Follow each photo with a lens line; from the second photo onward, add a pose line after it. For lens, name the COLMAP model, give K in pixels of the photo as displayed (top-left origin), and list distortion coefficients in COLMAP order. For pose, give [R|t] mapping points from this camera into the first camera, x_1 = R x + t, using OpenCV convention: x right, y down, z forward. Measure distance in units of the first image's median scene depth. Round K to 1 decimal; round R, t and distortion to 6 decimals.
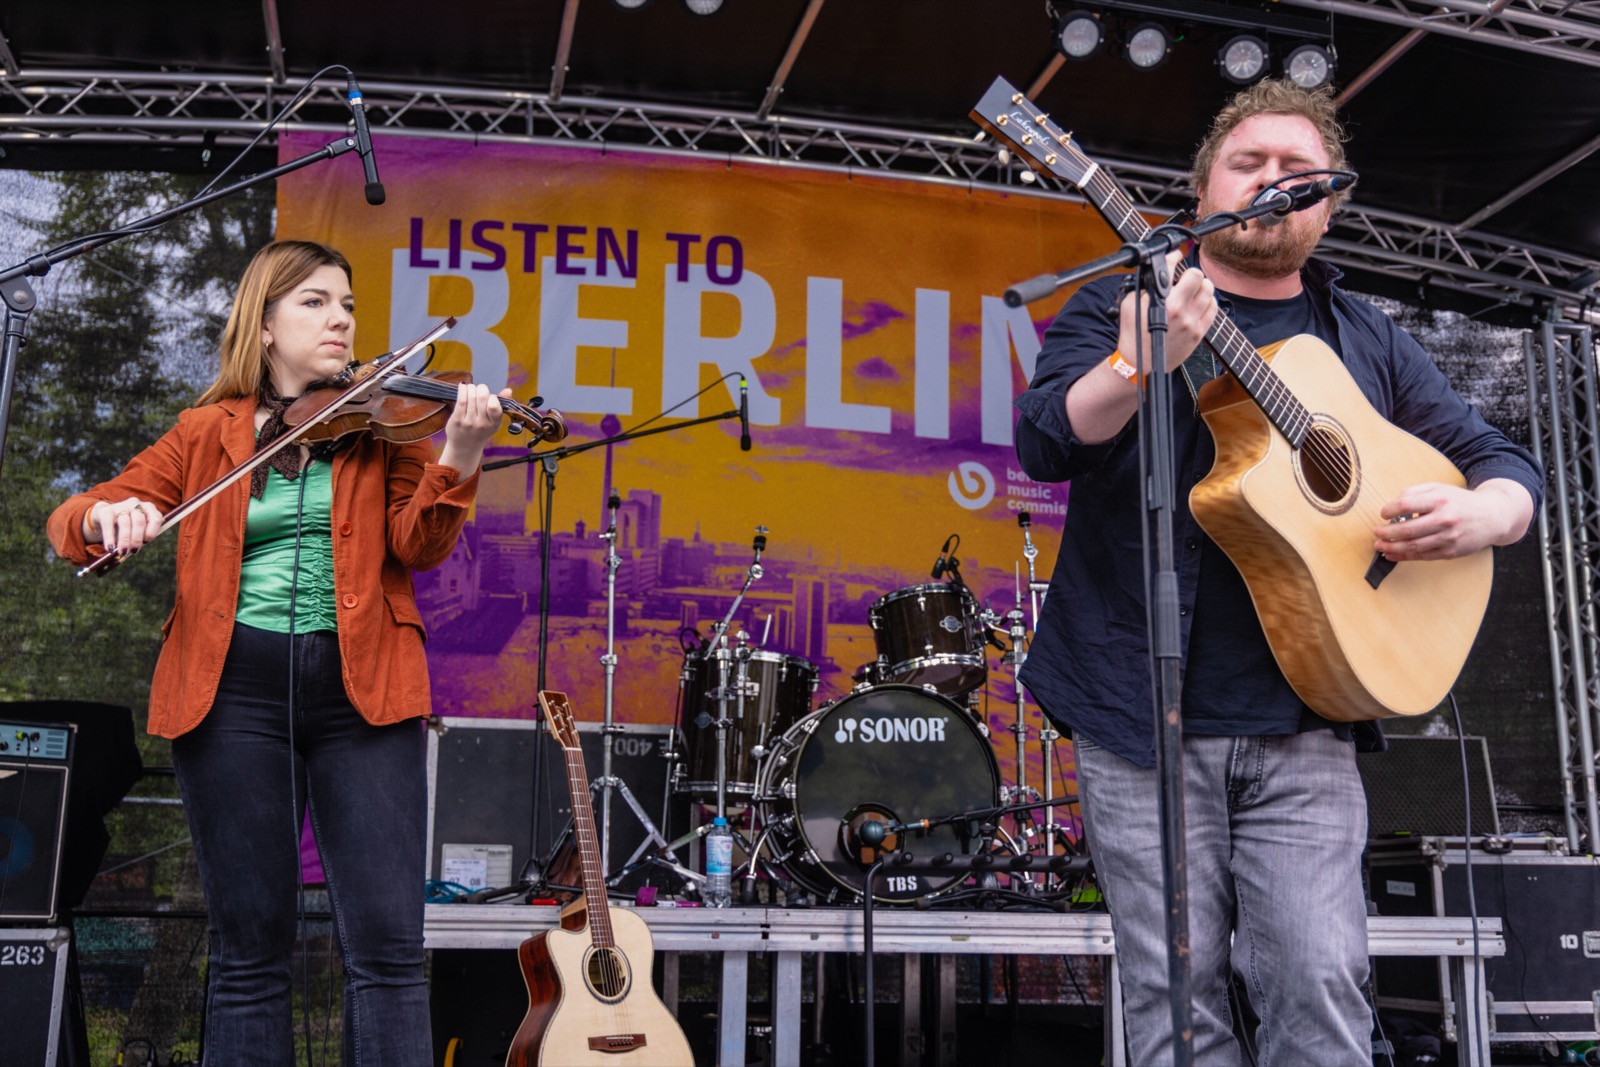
lens RADIAL K [[1876.6, 0, 833.1], [0, 1876.6, 488.4], [0, 0, 1]] dist [-0.008529, 0.045038]
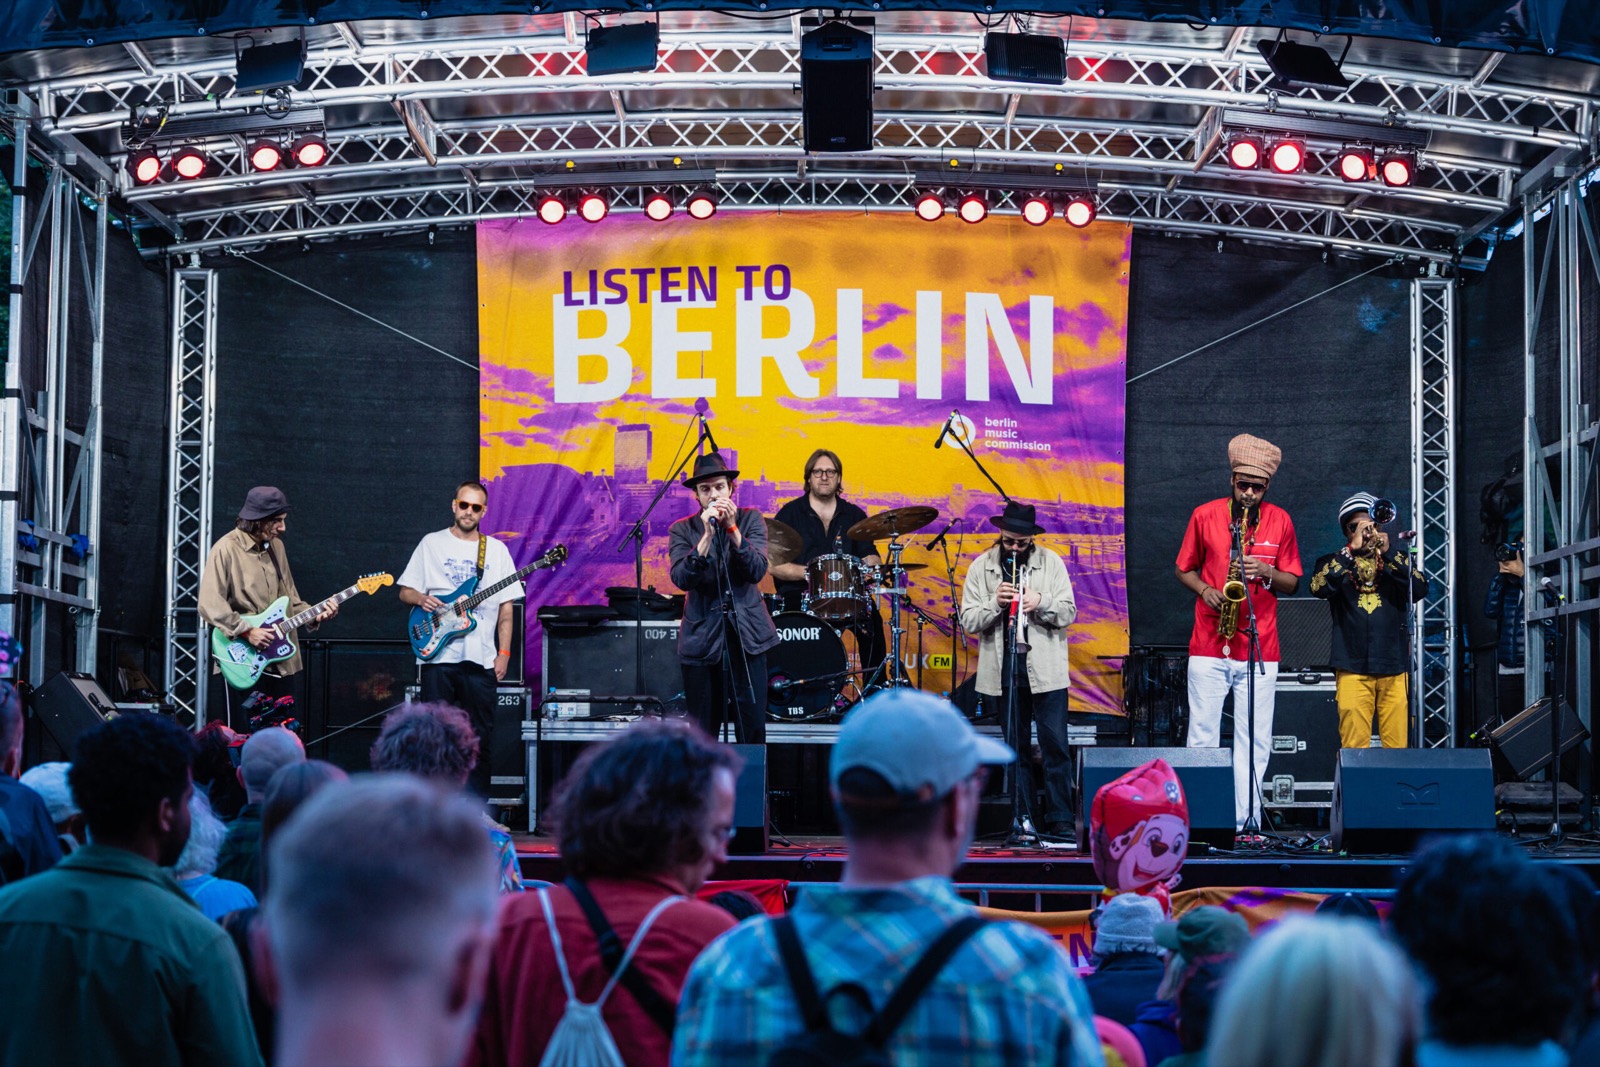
lens RADIAL K [[3318.8, 0, 796.2], [0, 3318.8, 441.4], [0, 0, 1]] dist [-0.157444, 0.094907]
pose [[0.966880, -0.025551, -0.253950, 0.606558], [0.058722, 0.990554, 0.123911, -0.319524], [0.248385, -0.134719, 0.959247, -1.469072]]
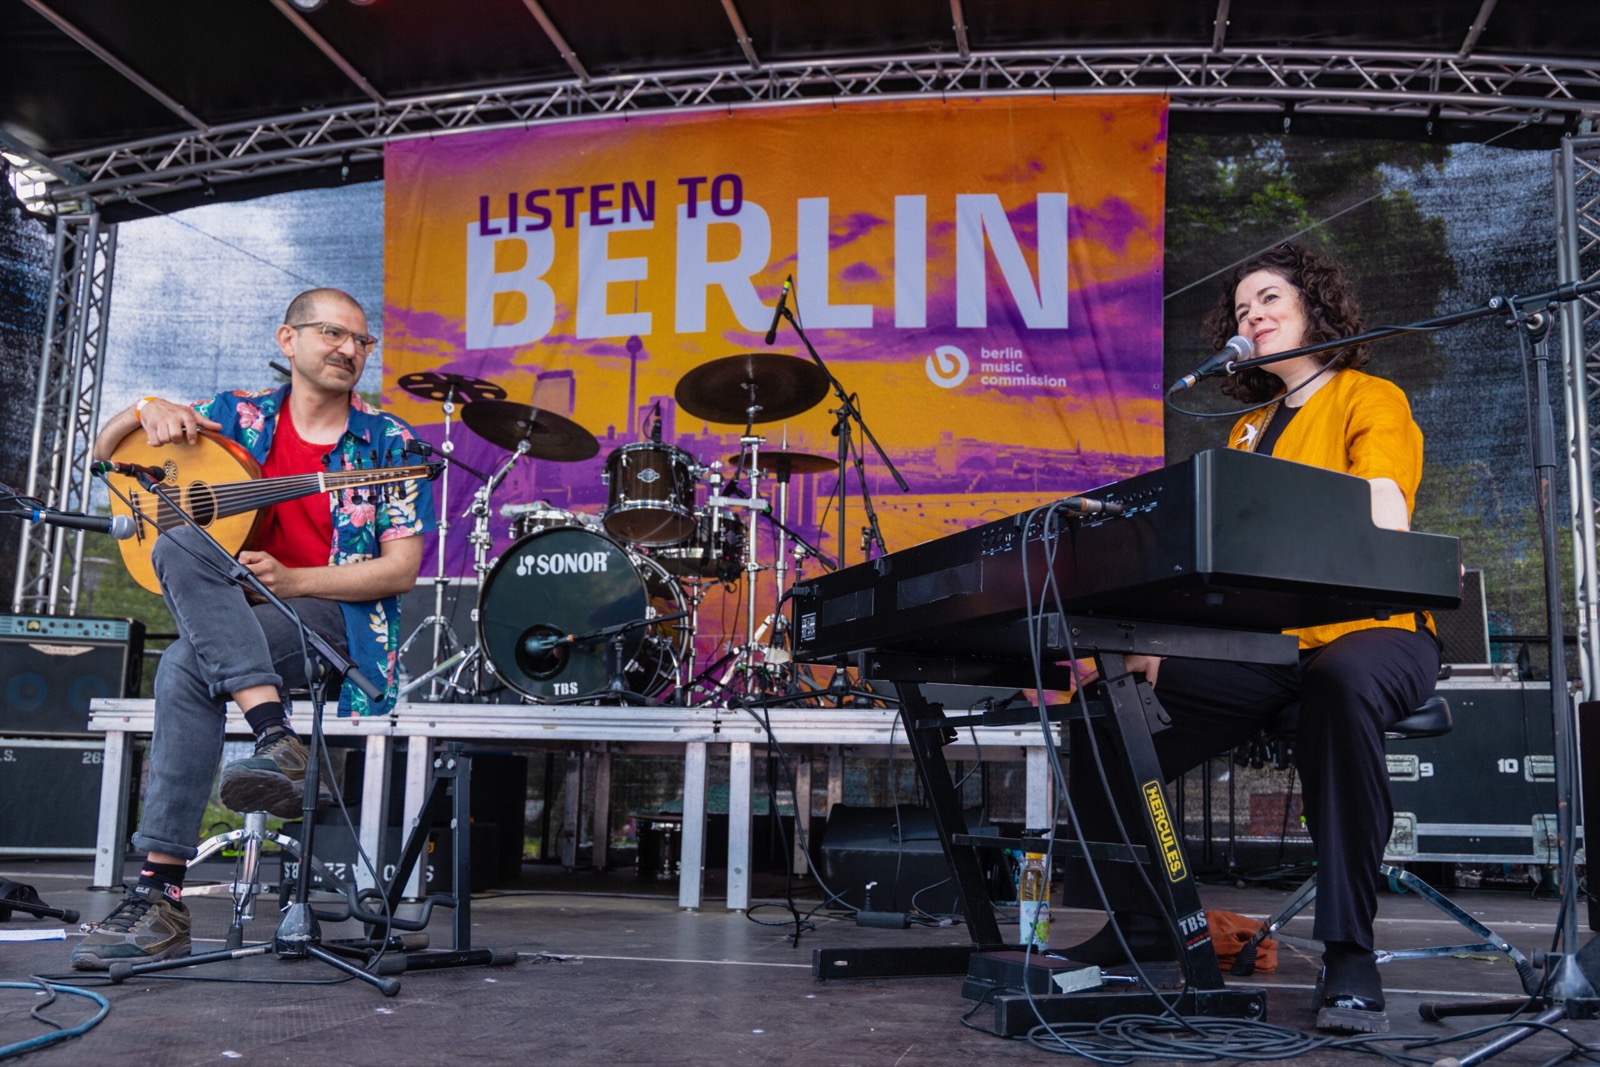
lens RADIAL K [[1621.0, 0, 799.7], [0, 1621.0, 551.8], [0, 0, 1]] dist [-0.012004, 0.031661]
pose [[0.909459, -0.052876, -0.412417, 0.396947], [0.081195, 0.995370, 0.051434, 0.053233], [0.407788, -0.080263, 0.909542, 0.078366]]
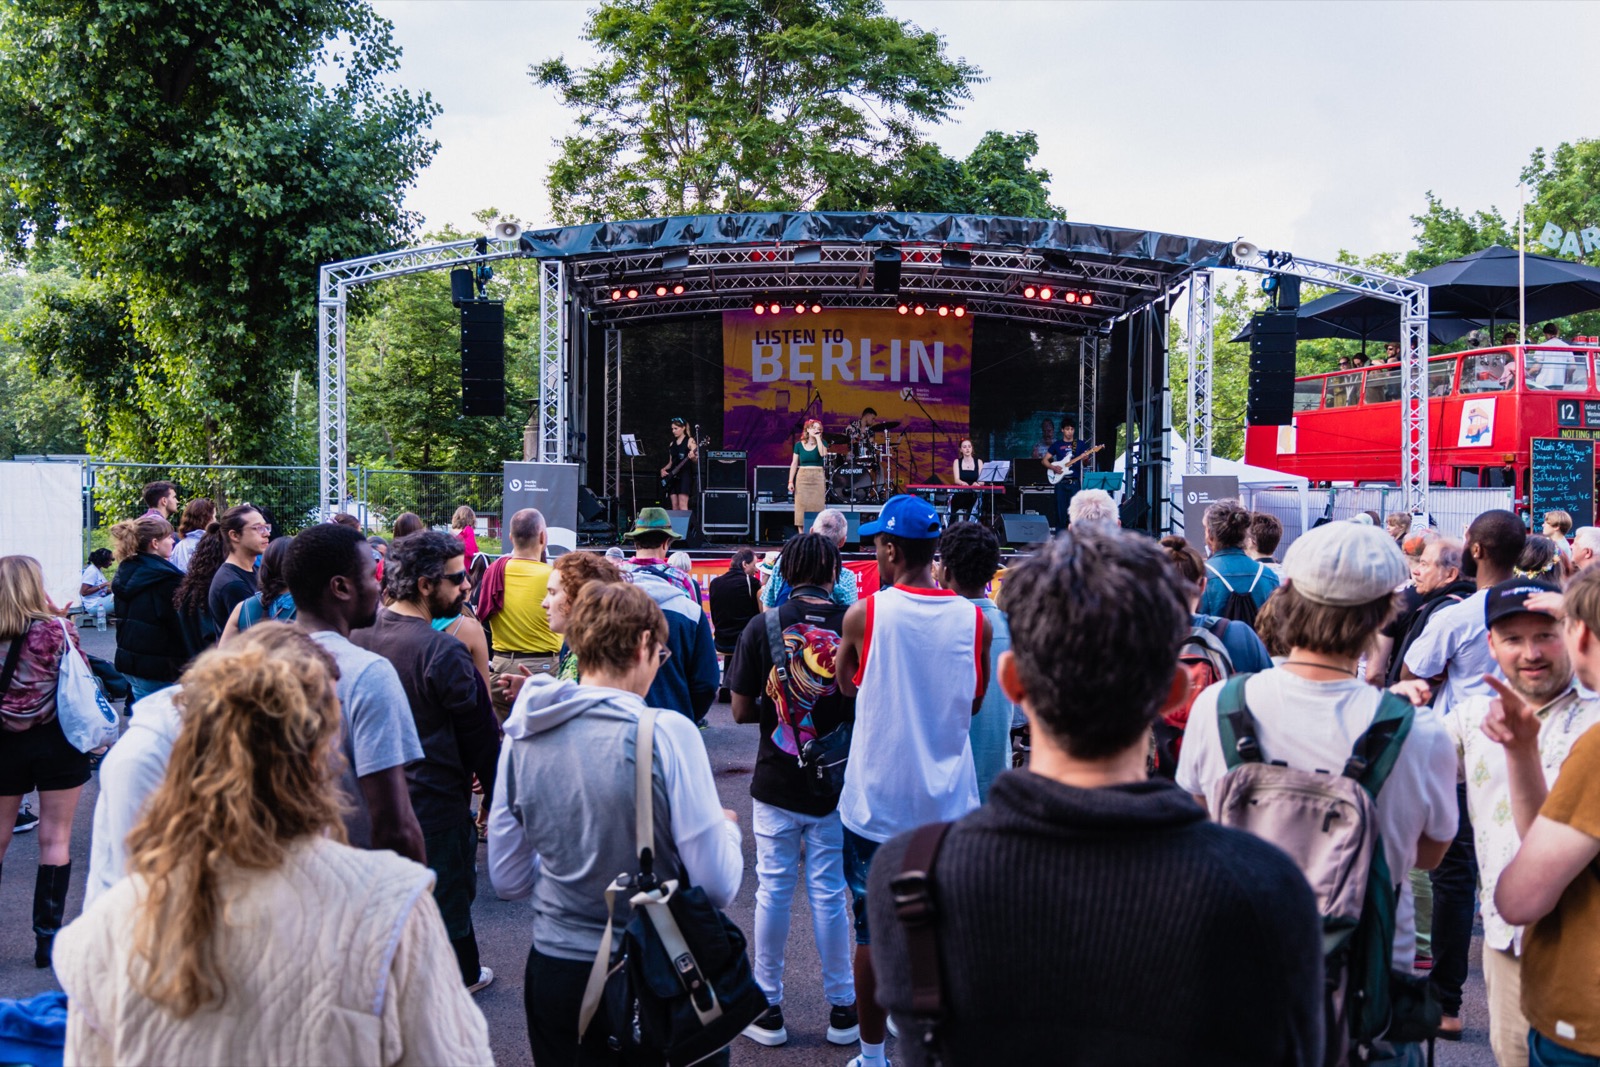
lens RADIAL K [[1399.8, 0, 800.0], [0, 1399.8, 533.5], [0, 0, 1]] dist [0.006333, 0.010825]
pose [[0.972700, 0.004547, -0.232023, 0.527667], [0.050426, 0.971778, 0.230445, -0.392887], [0.226523, -0.235854, 0.945019, -1.783877]]
